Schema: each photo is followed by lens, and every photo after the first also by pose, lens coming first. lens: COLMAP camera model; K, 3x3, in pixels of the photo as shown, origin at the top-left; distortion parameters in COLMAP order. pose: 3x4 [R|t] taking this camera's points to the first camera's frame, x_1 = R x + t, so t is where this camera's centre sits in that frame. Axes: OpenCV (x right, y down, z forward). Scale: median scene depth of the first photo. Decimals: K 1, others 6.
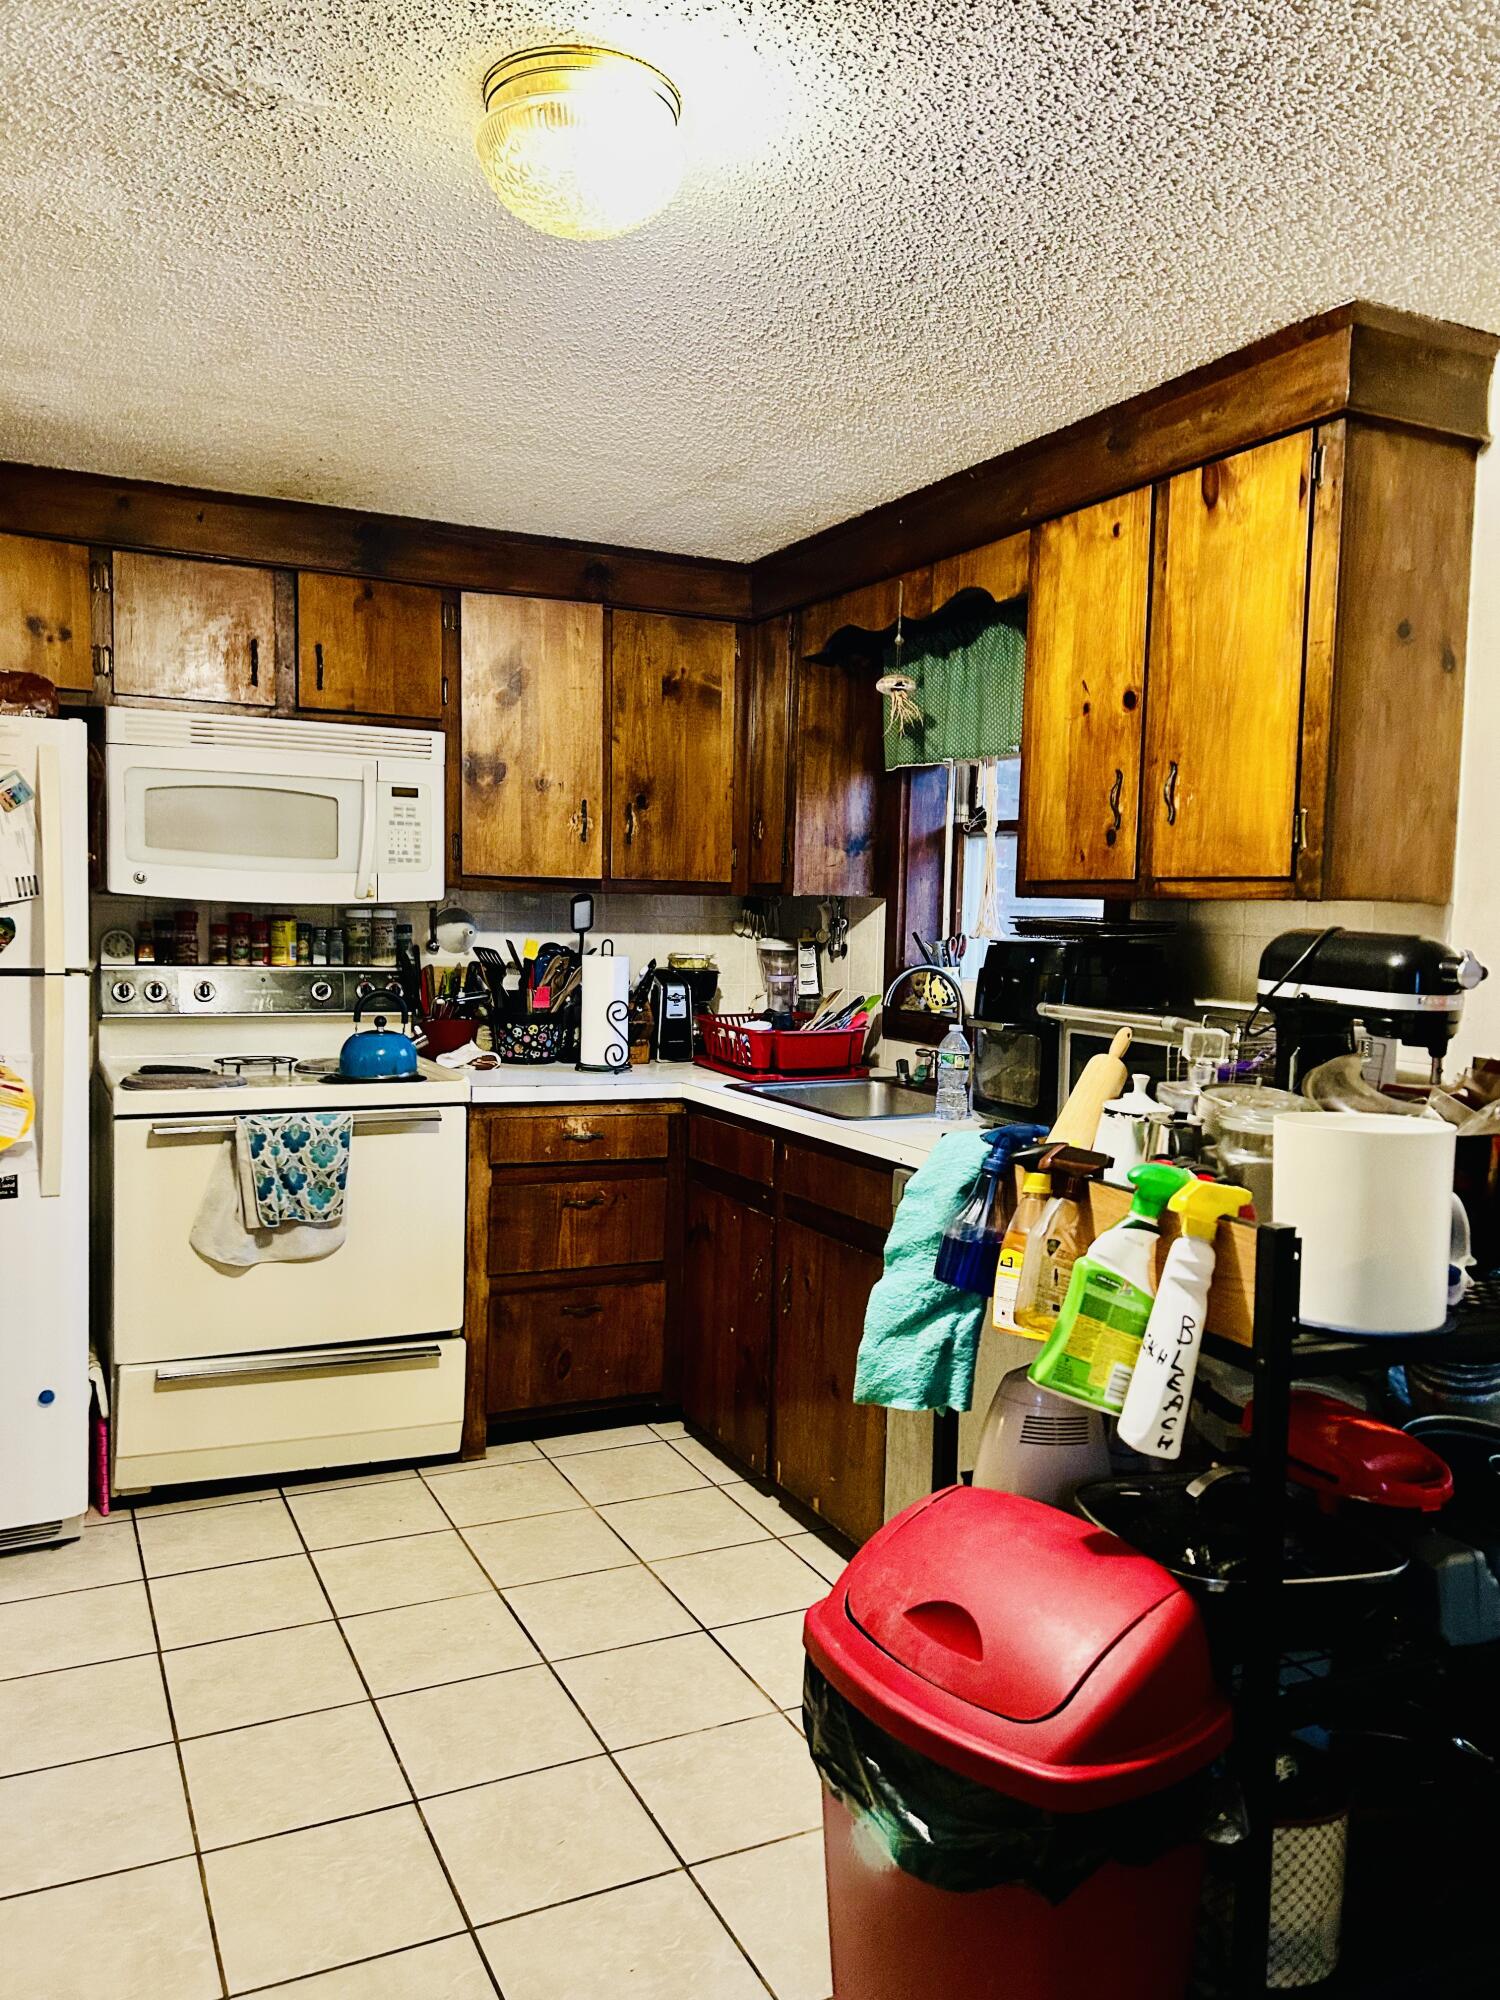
lens RADIAL K [[1487.6, 0, 742.5], [0, 1487.6, 1004.1], [0, 0, 1]] dist [0.053679, -0.056240]
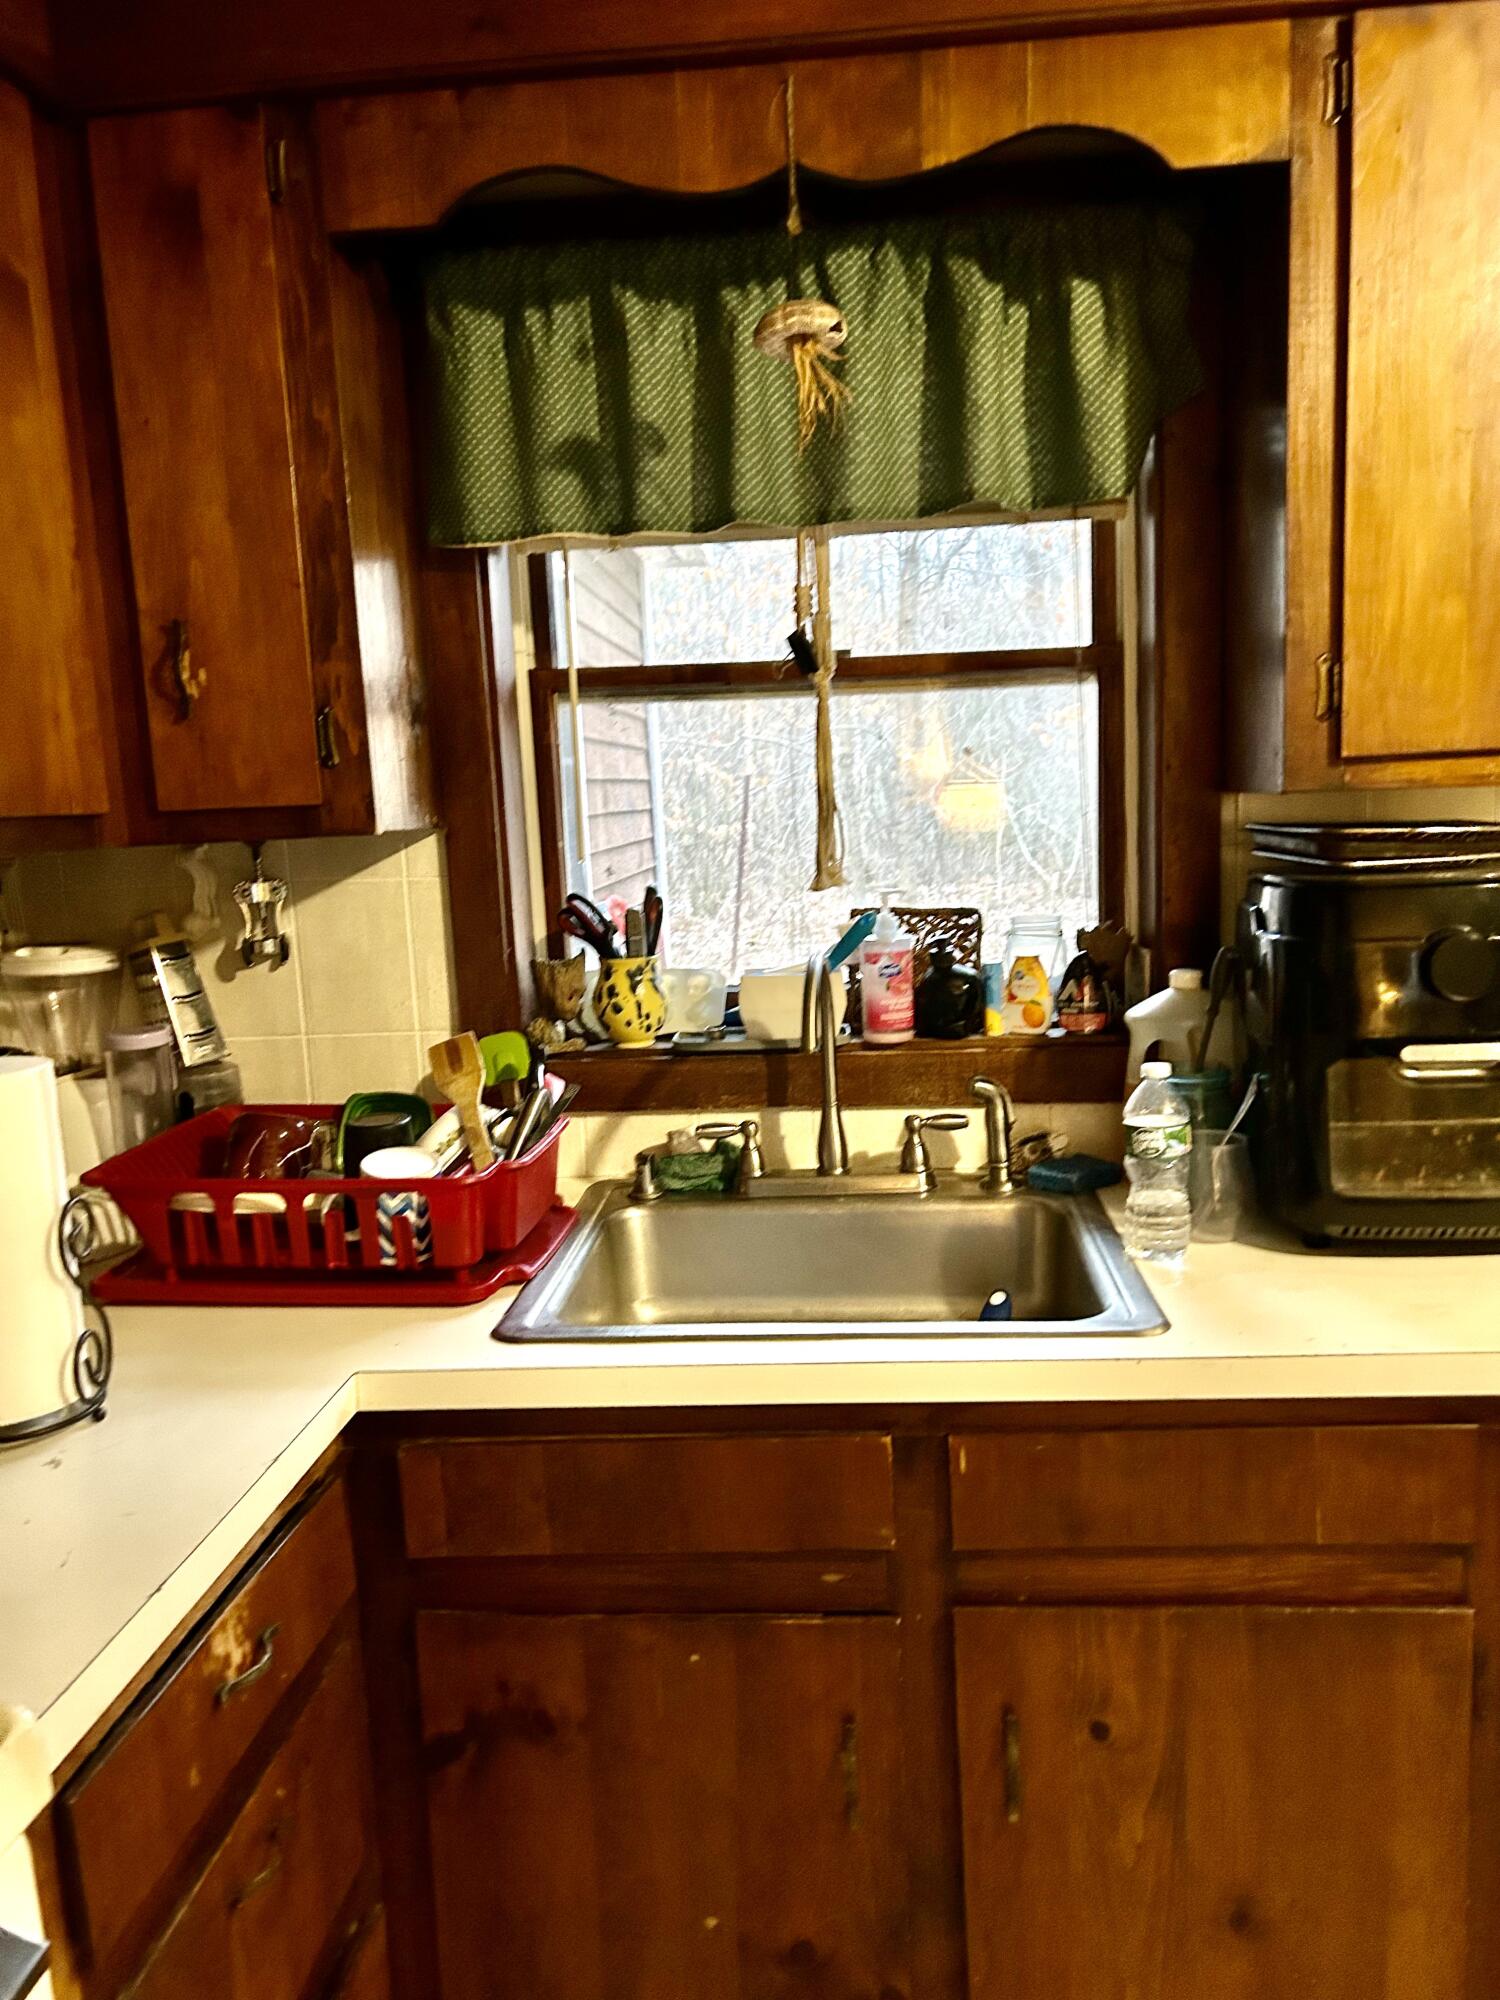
lens RADIAL K [[1487.6, 0, 746.5], [0, 1487.6, 1003.6], [0, 0, 1]] dist [0.053679, -0.056240]
pose [[0.508305, -0.165019, 0.845219, -0.321895], [0.113875, 0.985730, 0.123969, -0.077929], [-0.853615, 0.033235, 0.519843, 0.820146]]
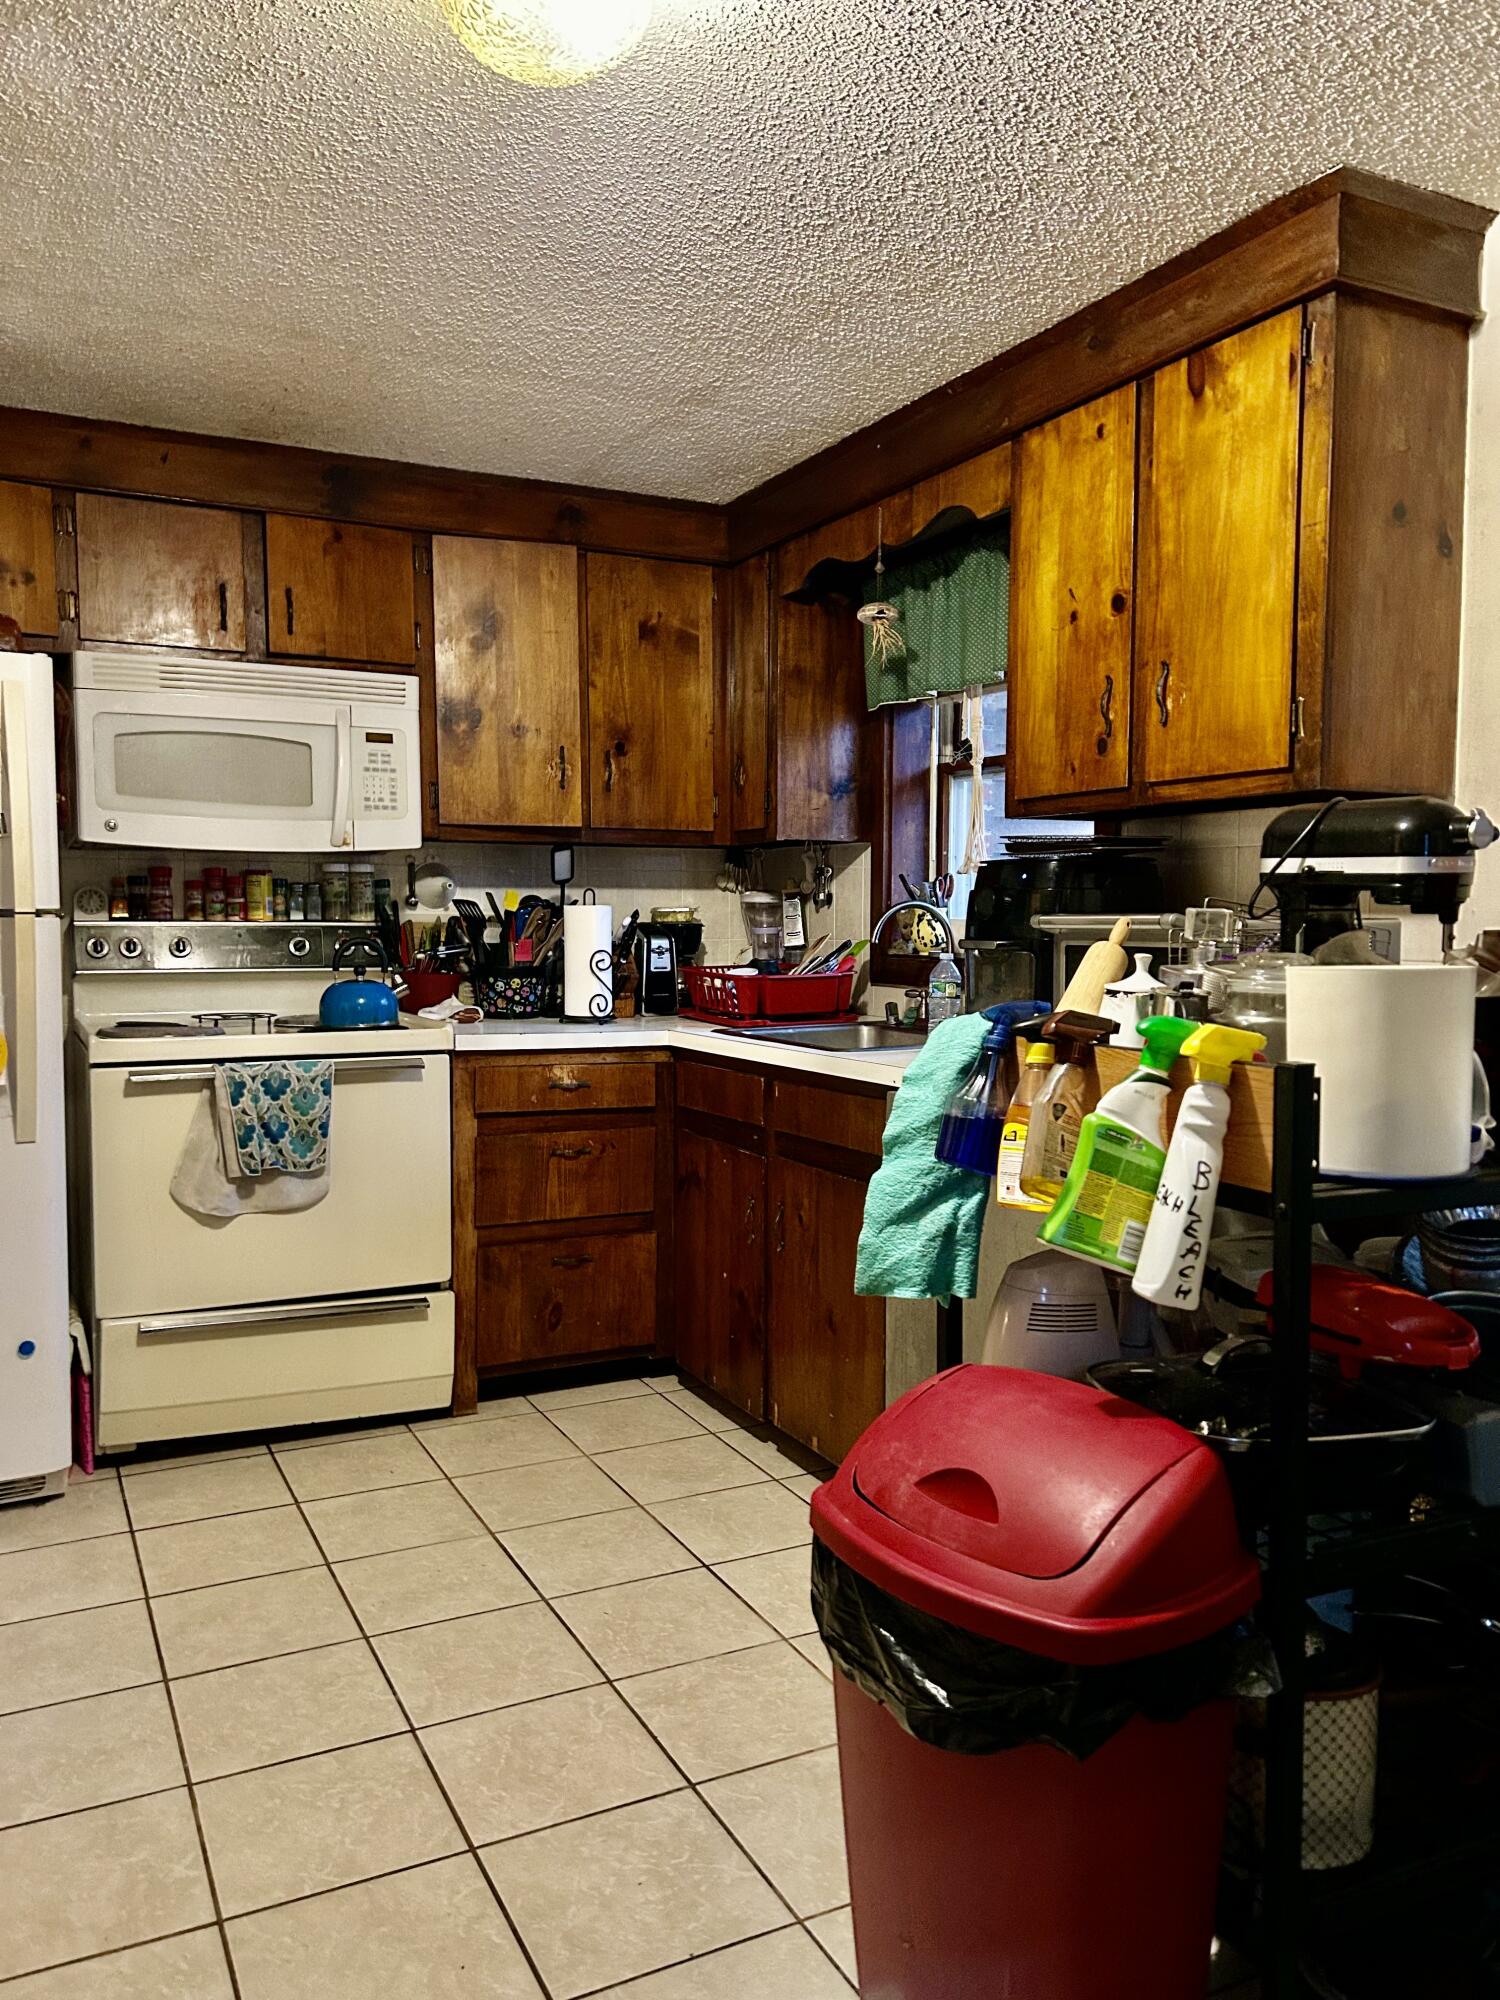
lens RADIAL K [[1487.6, 0, 730.0], [0, 1487.6, 1009.8], [0, 0, 1]] dist [0.053679, -0.056240]
pose [[0.999746, -0.022211, 0.003754, -0.003690], [0.022218, 0.999752, -0.001718, 0.047790], [-0.003715, 0.001801, 0.999991, 0.018143]]
